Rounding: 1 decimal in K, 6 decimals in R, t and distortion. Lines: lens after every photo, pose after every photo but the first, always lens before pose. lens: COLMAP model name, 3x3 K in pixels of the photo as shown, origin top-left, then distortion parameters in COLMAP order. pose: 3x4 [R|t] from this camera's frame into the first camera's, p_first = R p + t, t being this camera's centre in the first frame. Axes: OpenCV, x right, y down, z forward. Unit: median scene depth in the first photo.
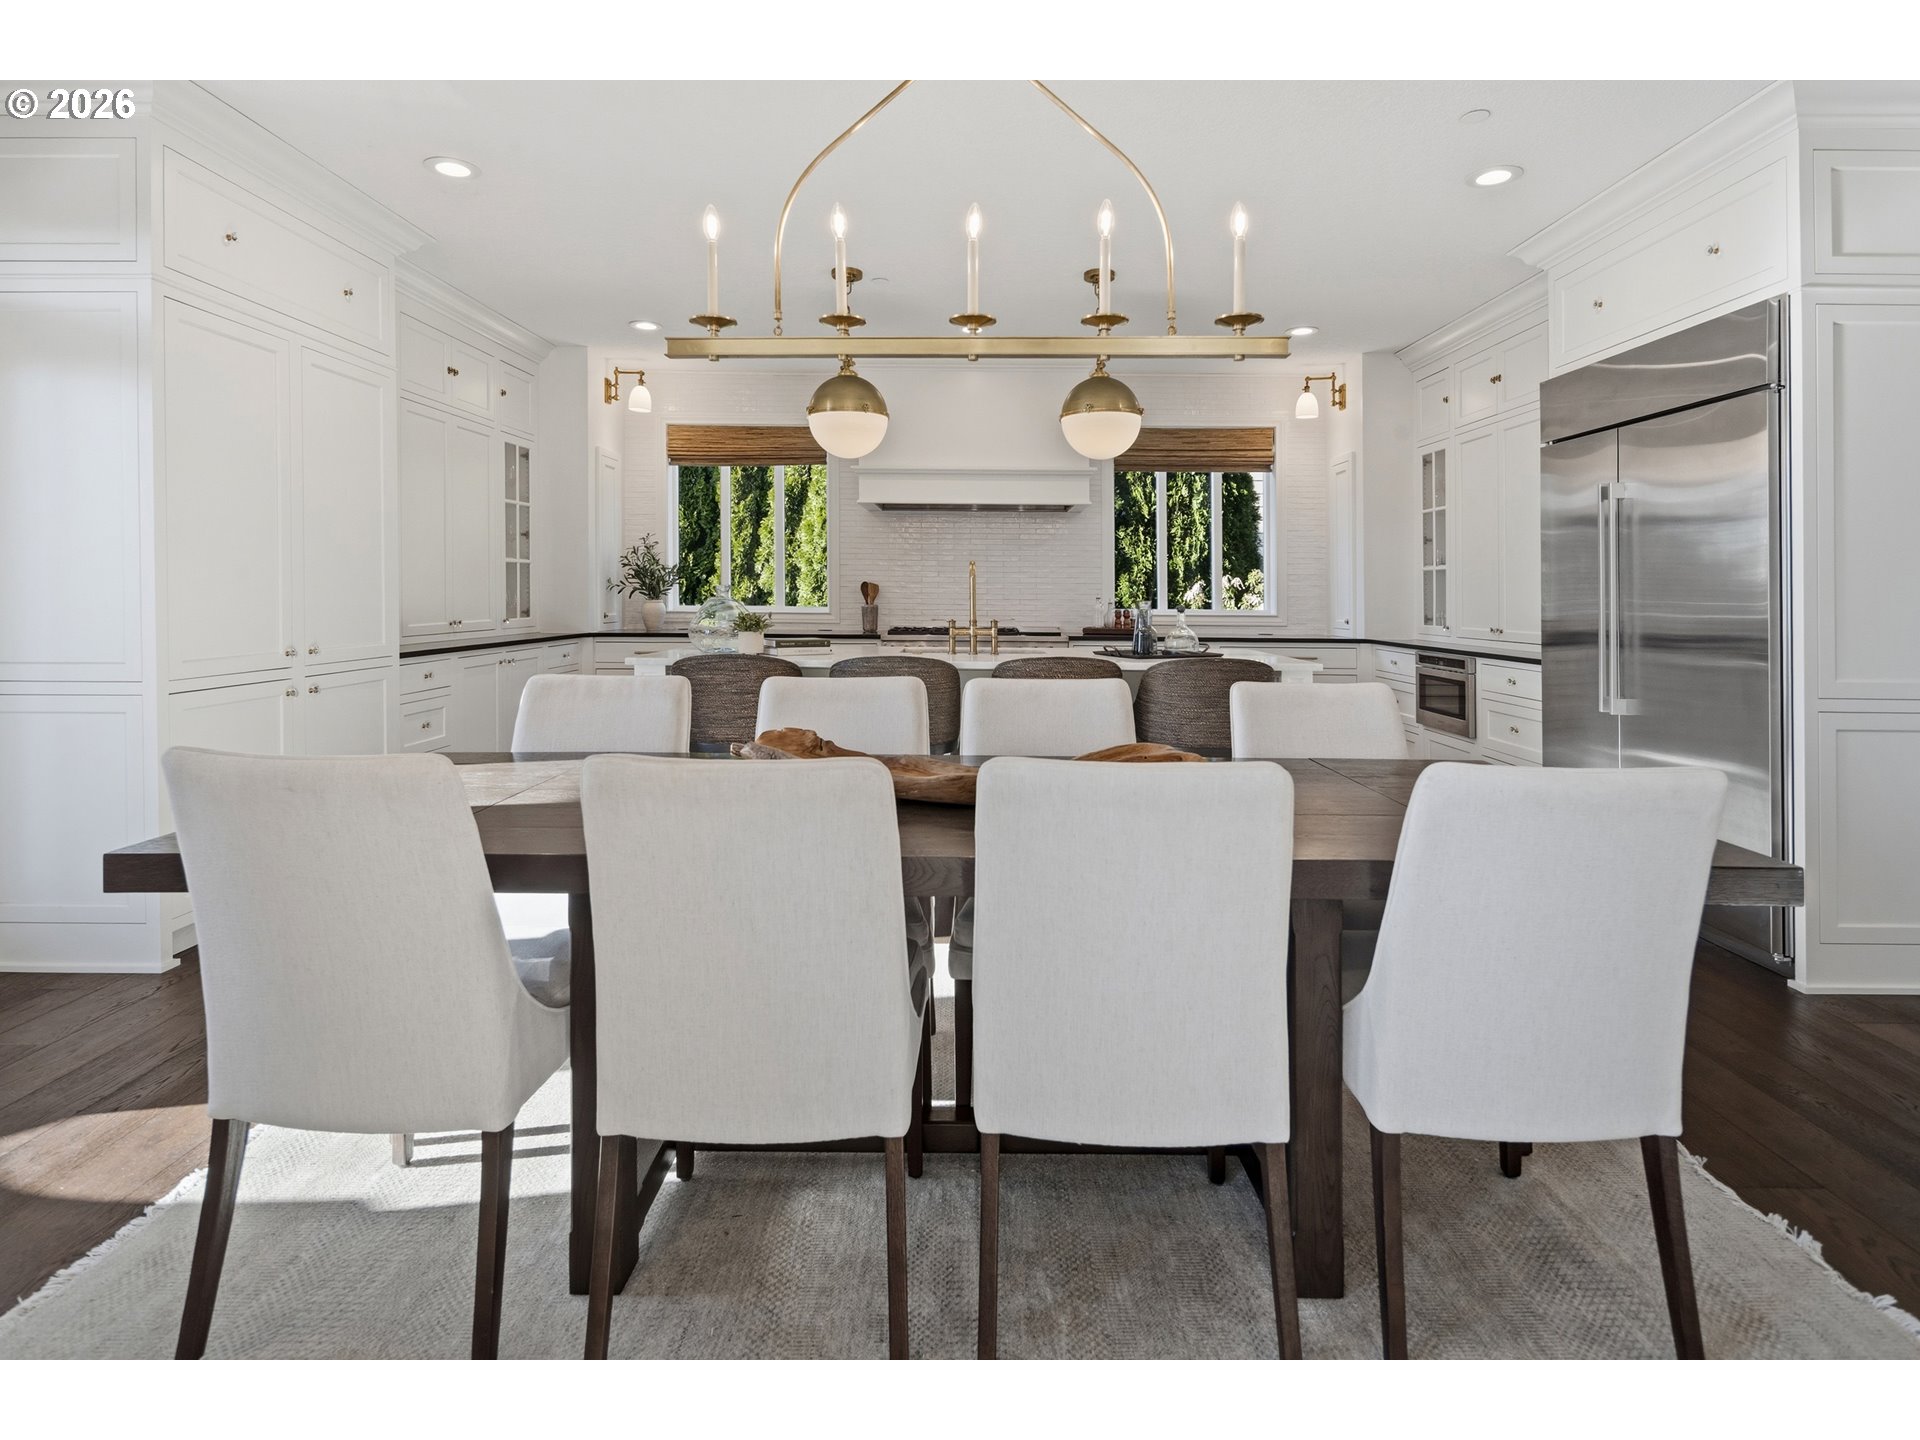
lens RADIAL K [[907.1, 0, 960.0], [0, 907.1, 720.0], [0, 0, 1]] dist [-0.011855, -0.000036]
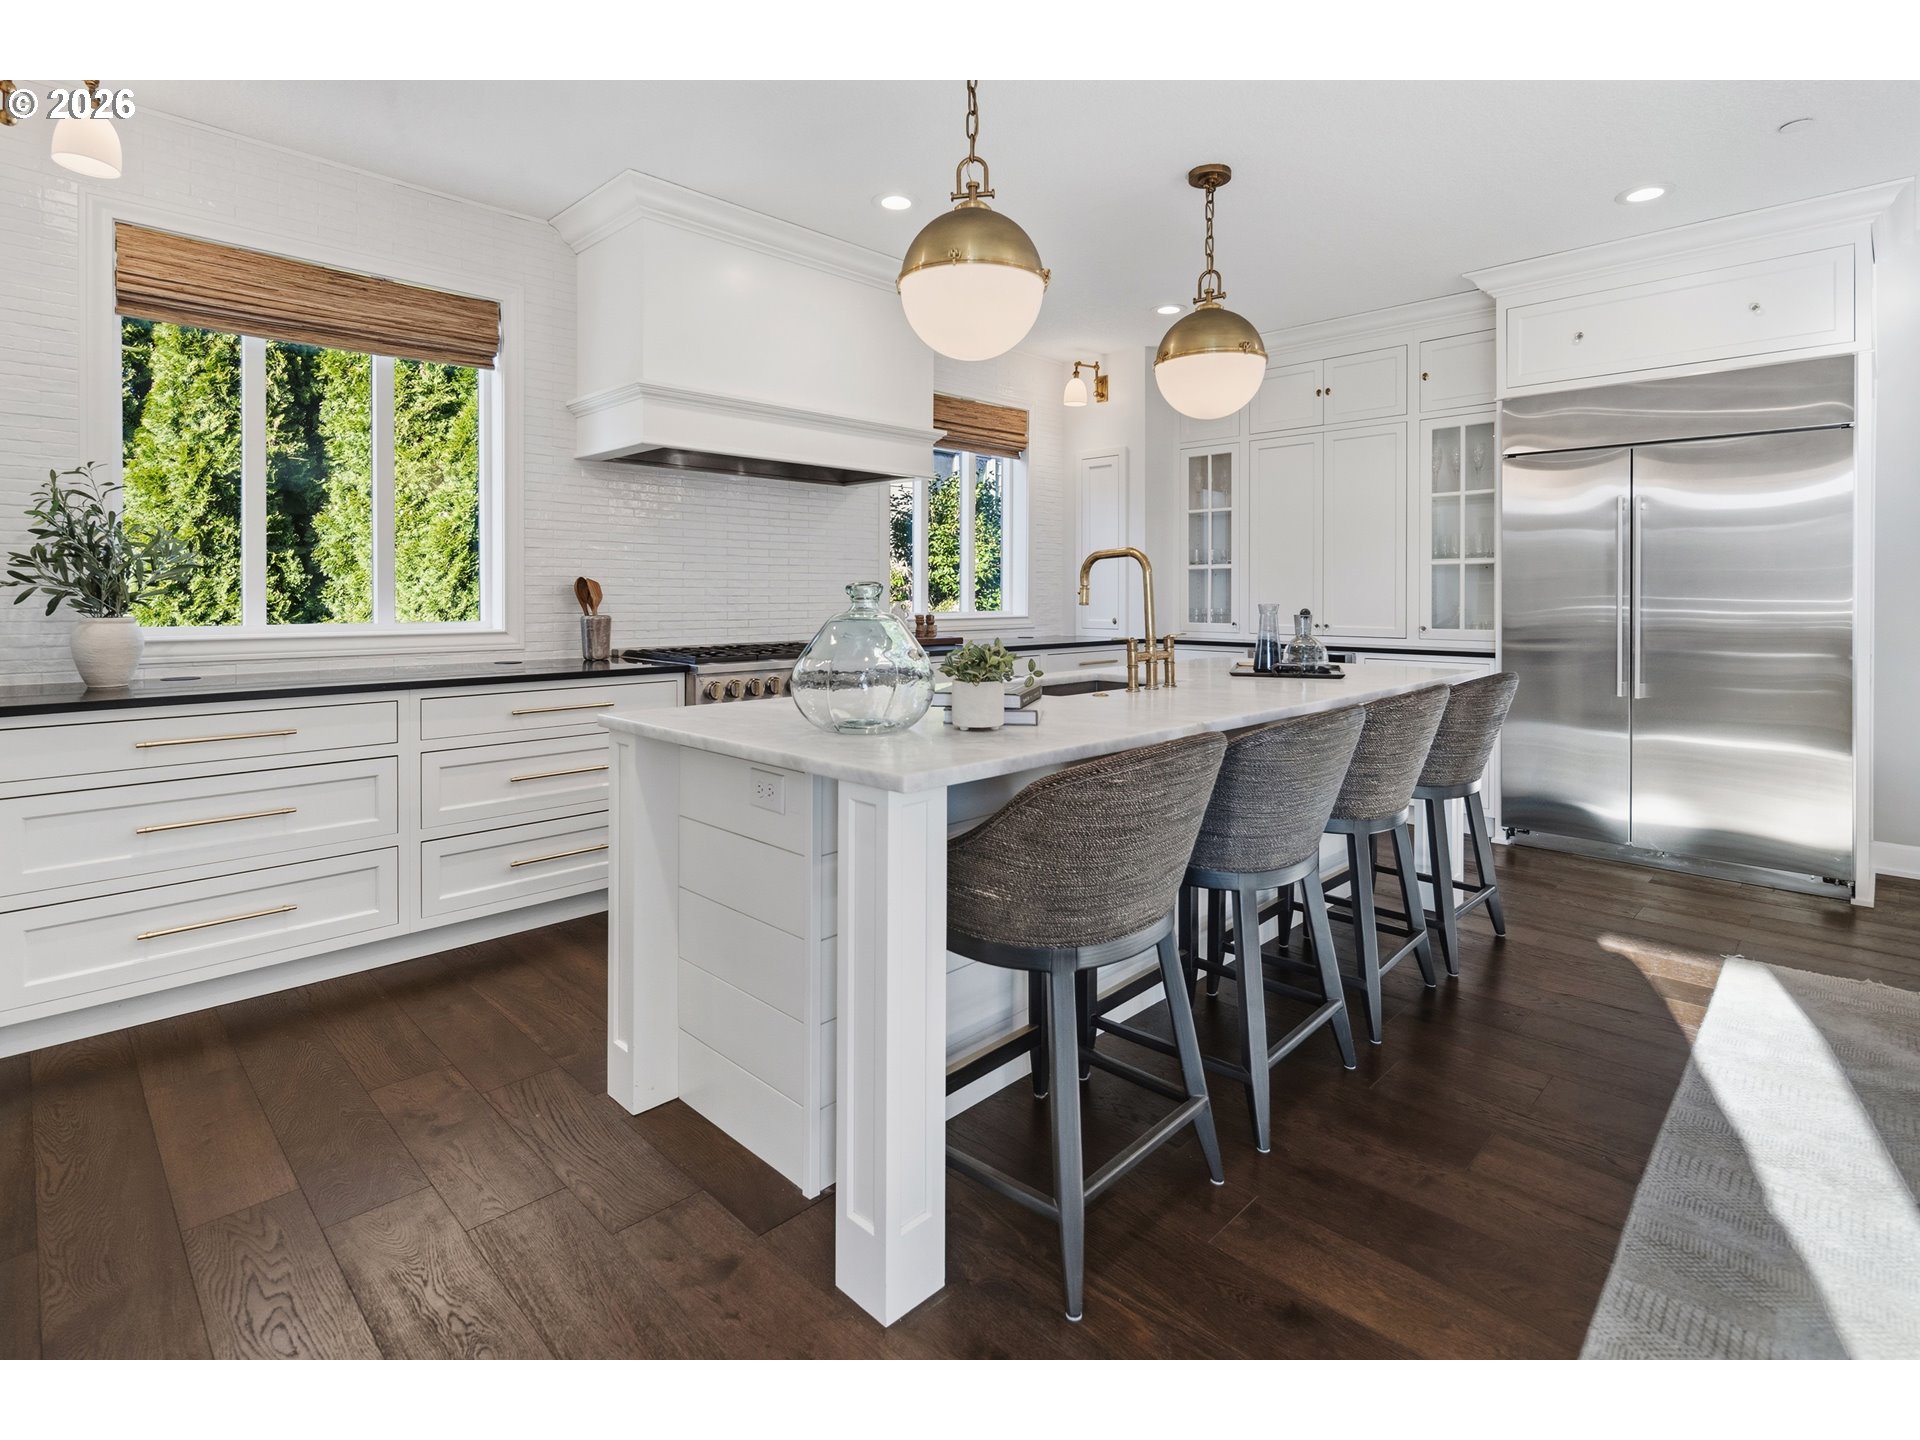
lens RADIAL K [[907.1, 0, 960.0], [0, 907.1, 720.0], [0, 0, 1]] dist [-0.011855, -0.000036]
pose [[0.703705, -0.098803, 0.703588, -0.384765], [0.102659, 0.994031, 0.036912, -0.060525], [-0.703036, 0.046255, 0.709648, 0.439339]]
